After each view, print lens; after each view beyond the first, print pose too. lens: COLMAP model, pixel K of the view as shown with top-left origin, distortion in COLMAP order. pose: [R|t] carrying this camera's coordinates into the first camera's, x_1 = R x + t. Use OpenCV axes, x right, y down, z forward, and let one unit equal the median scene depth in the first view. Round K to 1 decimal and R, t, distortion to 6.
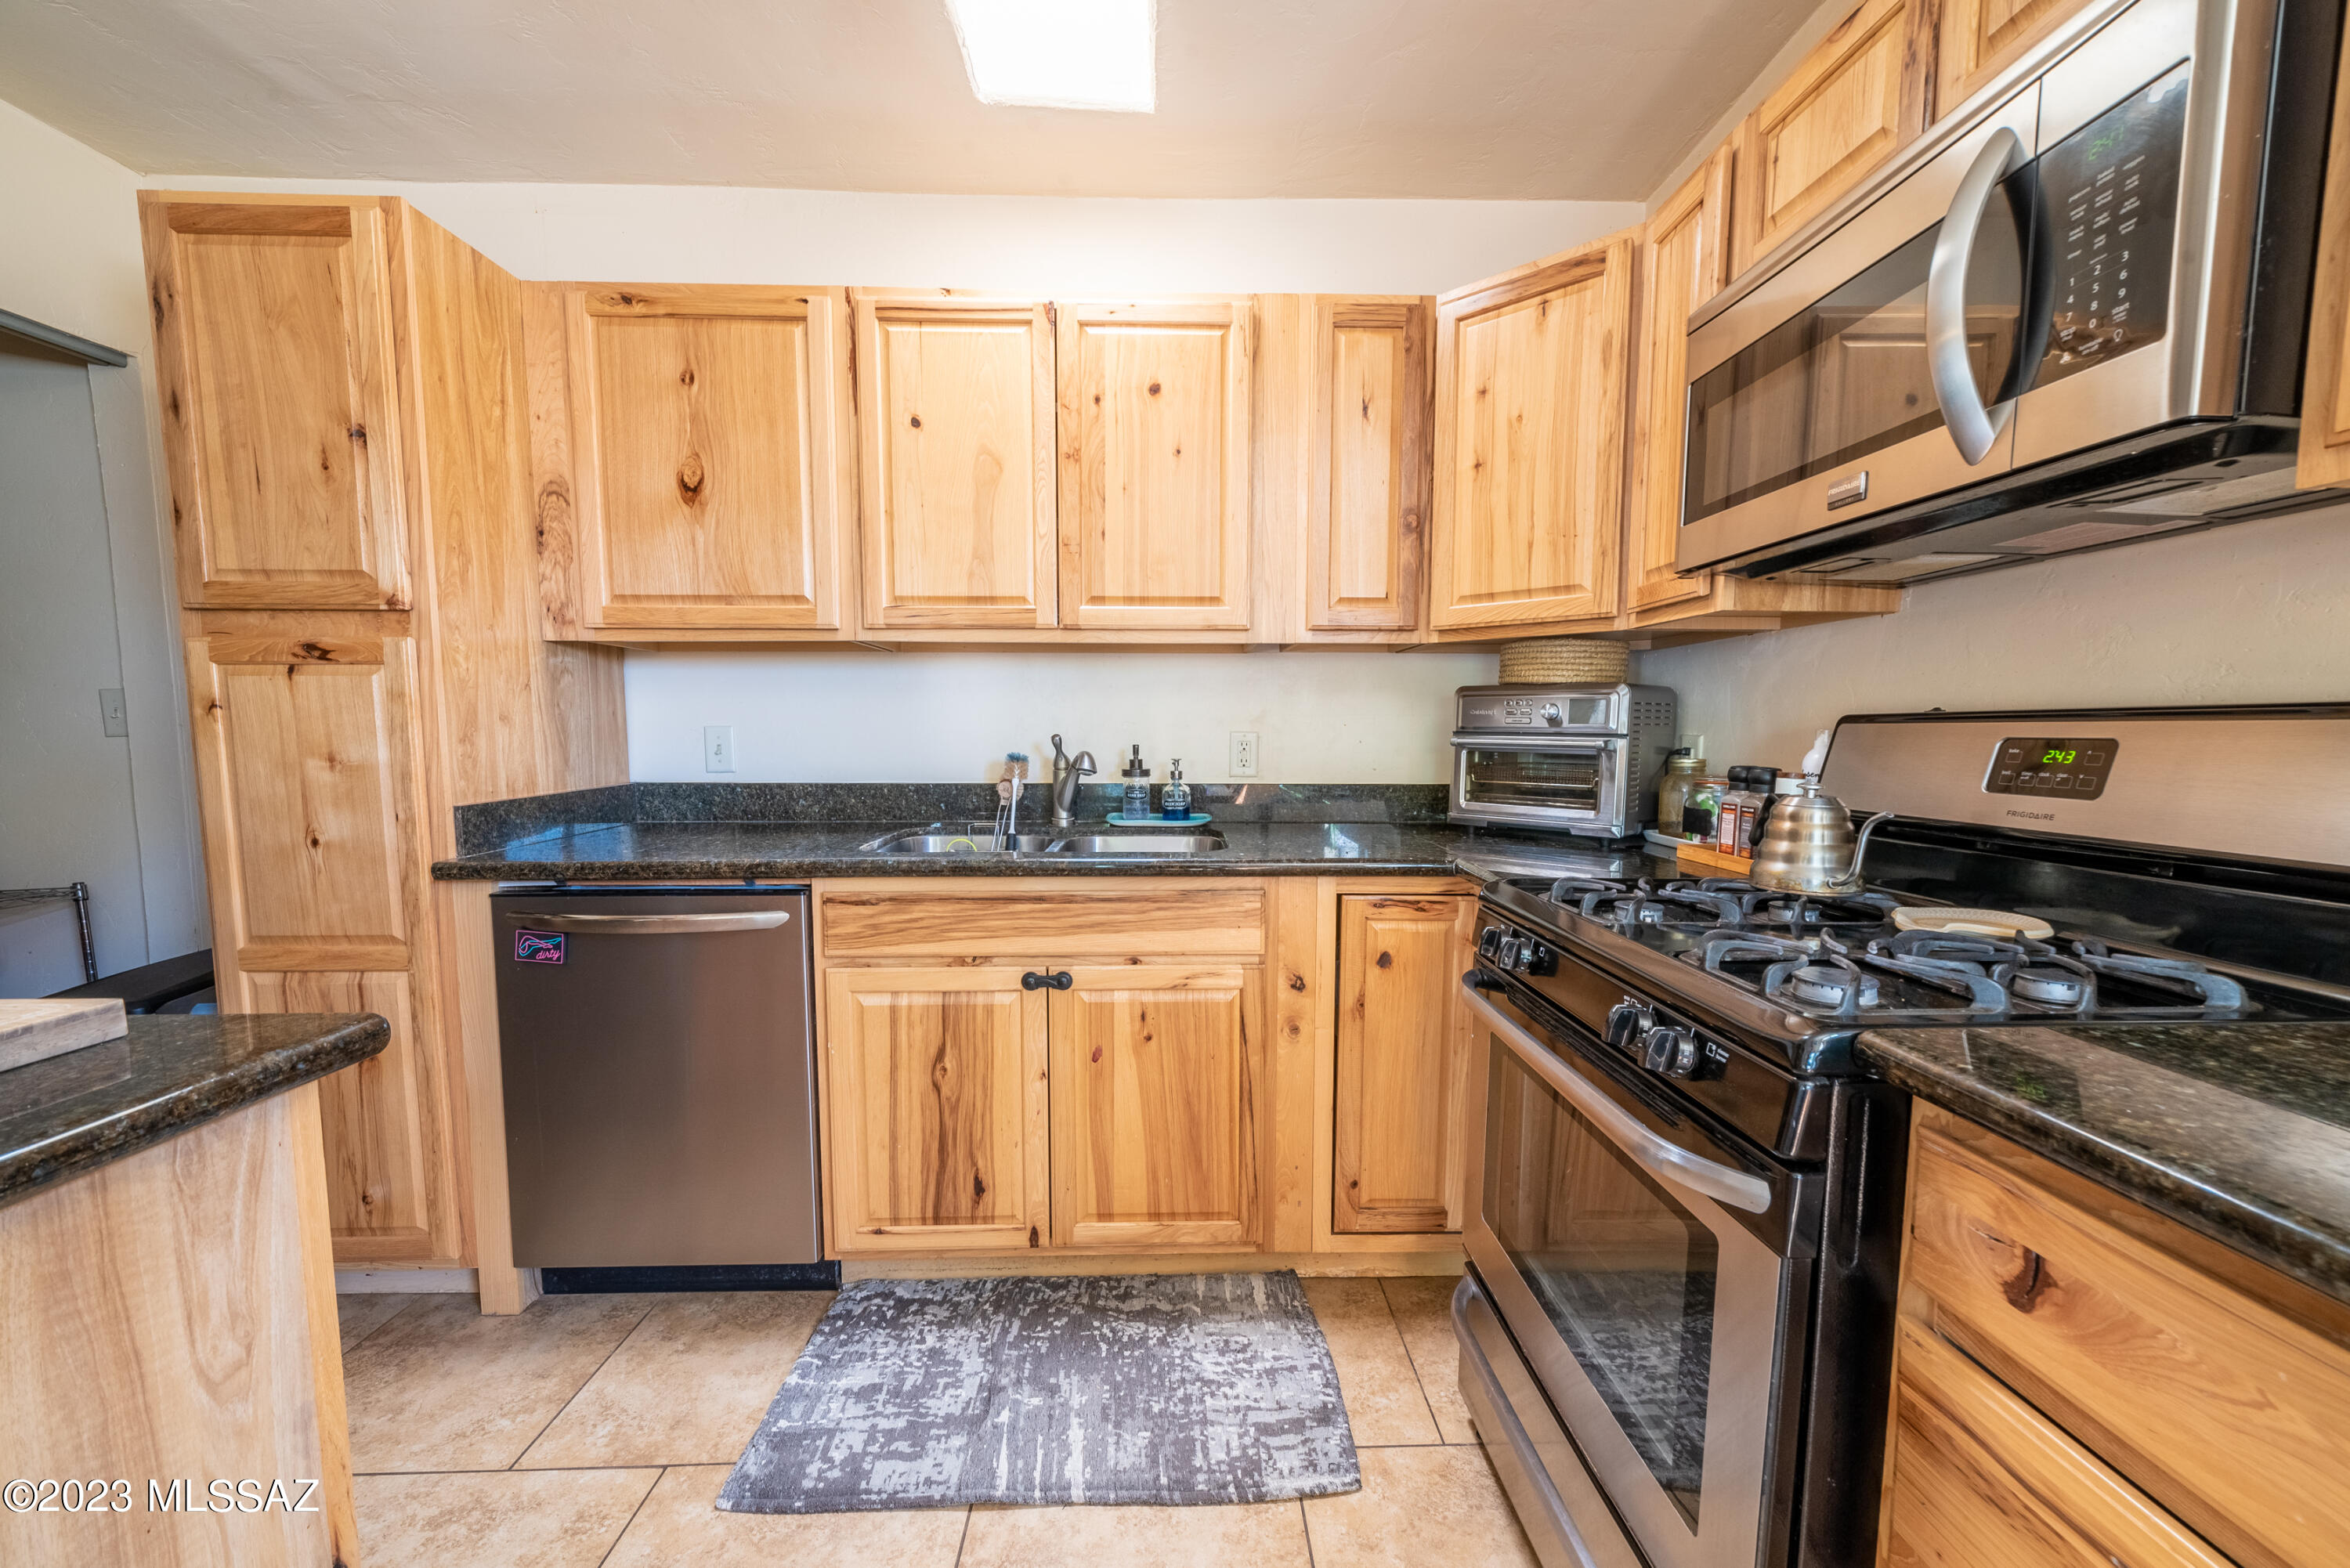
lens RADIAL K [[898.3, 0, 1189.2], [0, 898.3, 807.5], [0, 0, 1]] dist [-0.001271, -0.000021]
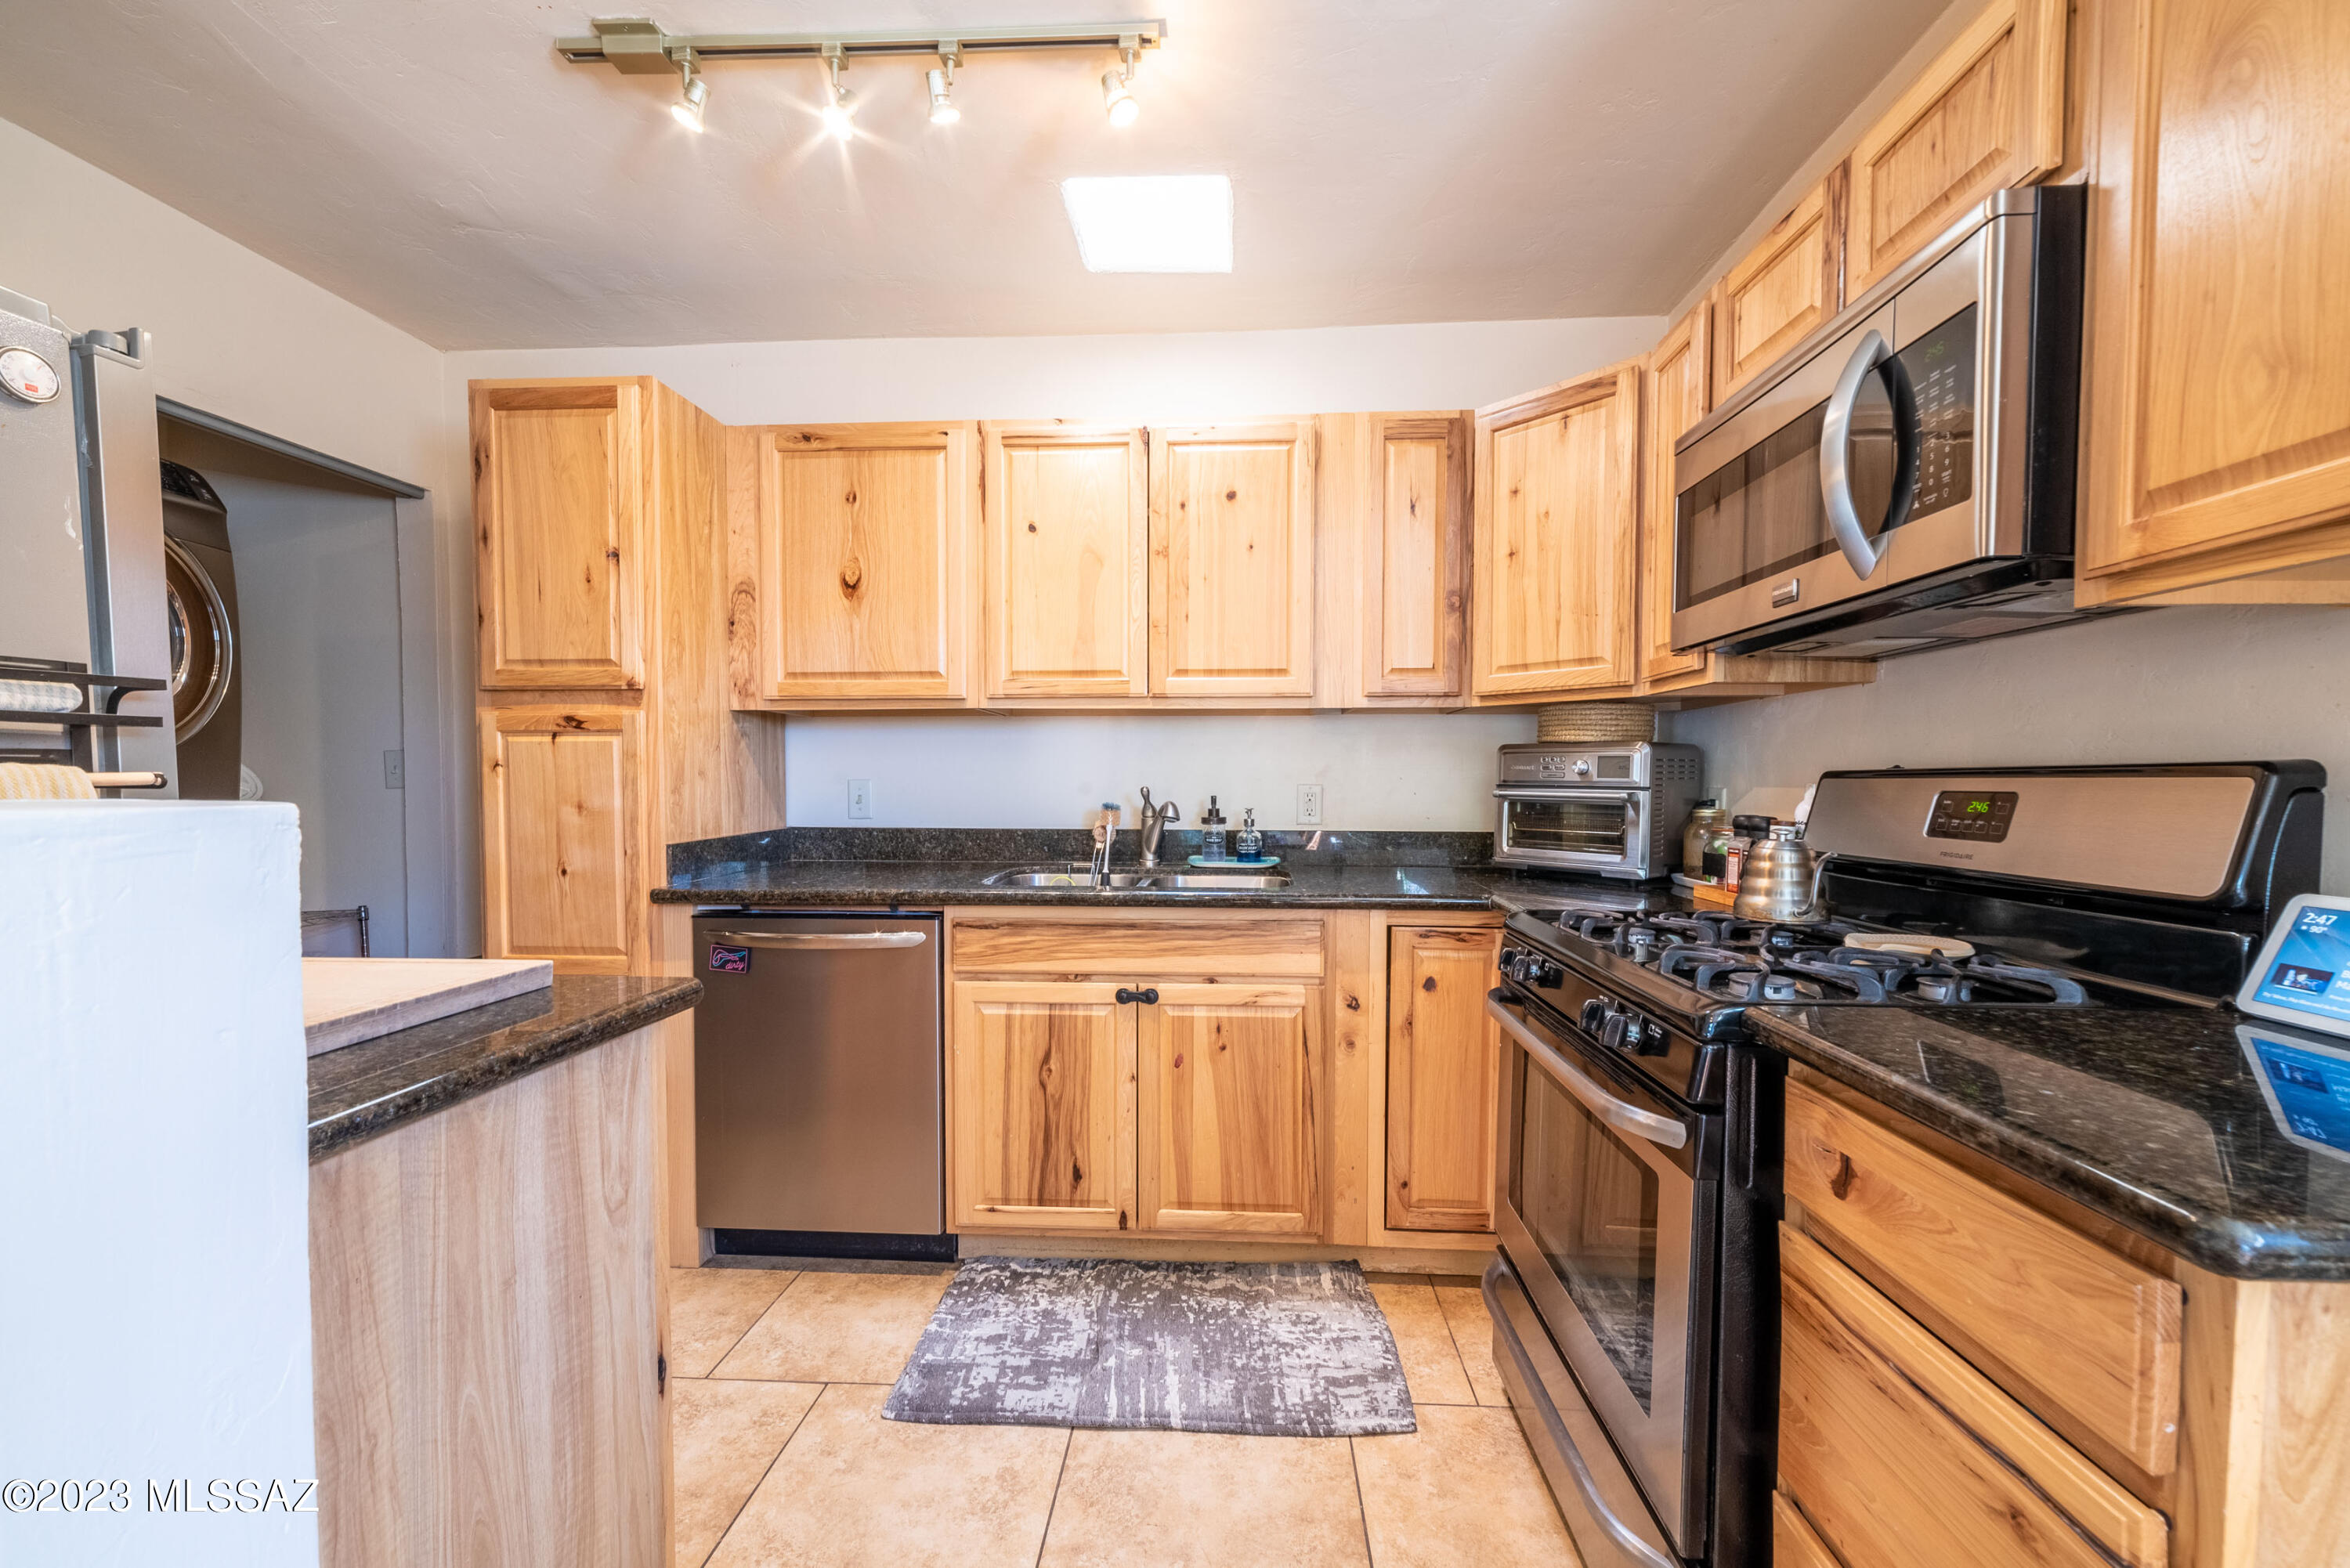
lens RADIAL K [[898.3, 0, 1189.2], [0, 898.3, 807.5], [0, 0, 1]] dist [-0.001271, -0.000021]
pose [[0.996261, 0.002441, -0.086366, 0.010570], [-0.007320, 0.998391, -0.056227, 0.011943], [0.086089, 0.056649, 0.994676, -0.174796]]
